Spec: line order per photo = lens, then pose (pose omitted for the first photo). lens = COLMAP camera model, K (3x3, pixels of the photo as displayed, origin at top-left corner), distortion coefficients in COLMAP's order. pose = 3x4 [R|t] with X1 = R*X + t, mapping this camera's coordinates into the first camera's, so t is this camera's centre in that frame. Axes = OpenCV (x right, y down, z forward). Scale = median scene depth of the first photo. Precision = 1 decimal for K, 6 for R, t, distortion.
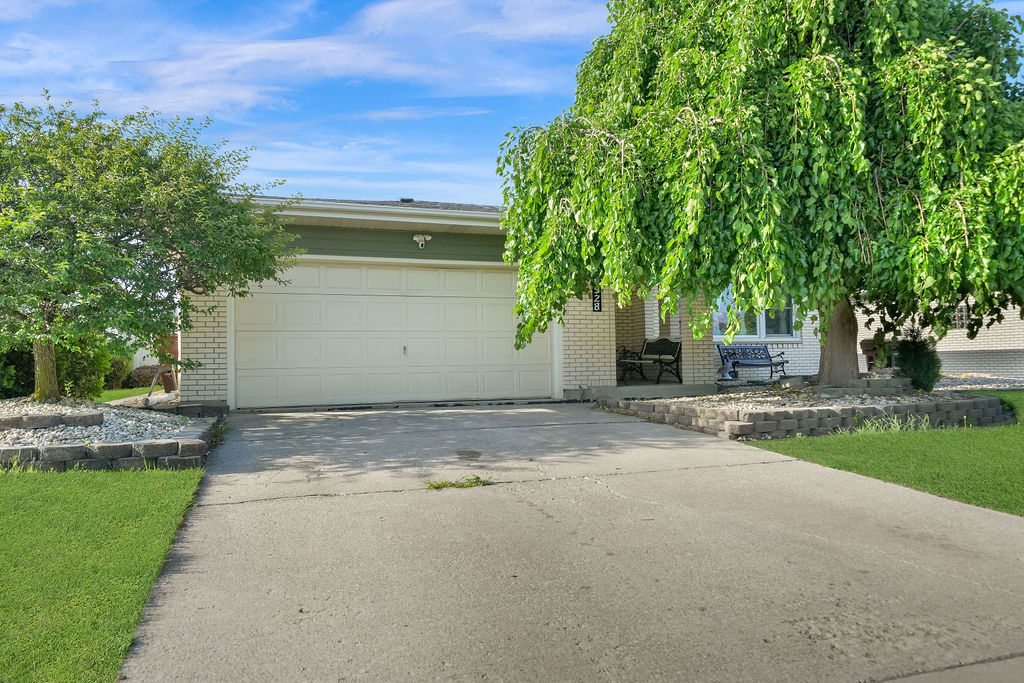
lens RADIAL K [[677.0, 0, 502.4], [0, 677.0, 339.1], [0, 0, 1]] dist [0.047773, 0.001403]
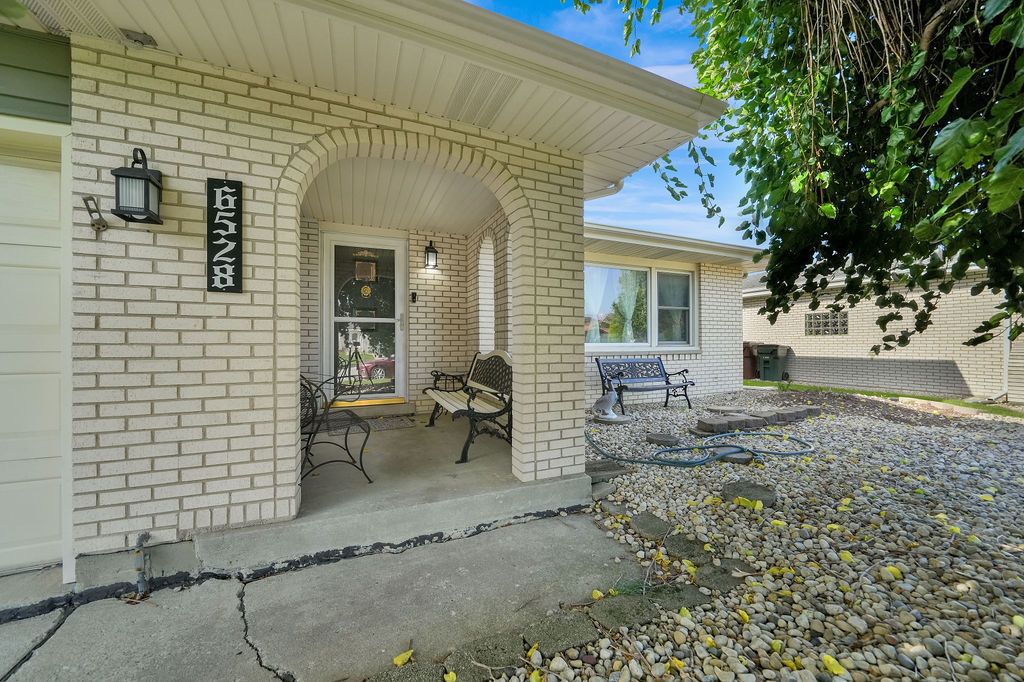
lens RADIAL K [[359.5, 0, 514.6], [0, 359.5, 336.7], [0, 0, 1]] dist [-0.000744, 0.000217]
pose [[0.997090, 0.009920, 0.075588, 0.254160], [-0.011264, 0.999786, 0.017379, -0.023199], [-0.075399, -0.018180, 0.996988, 0.792708]]
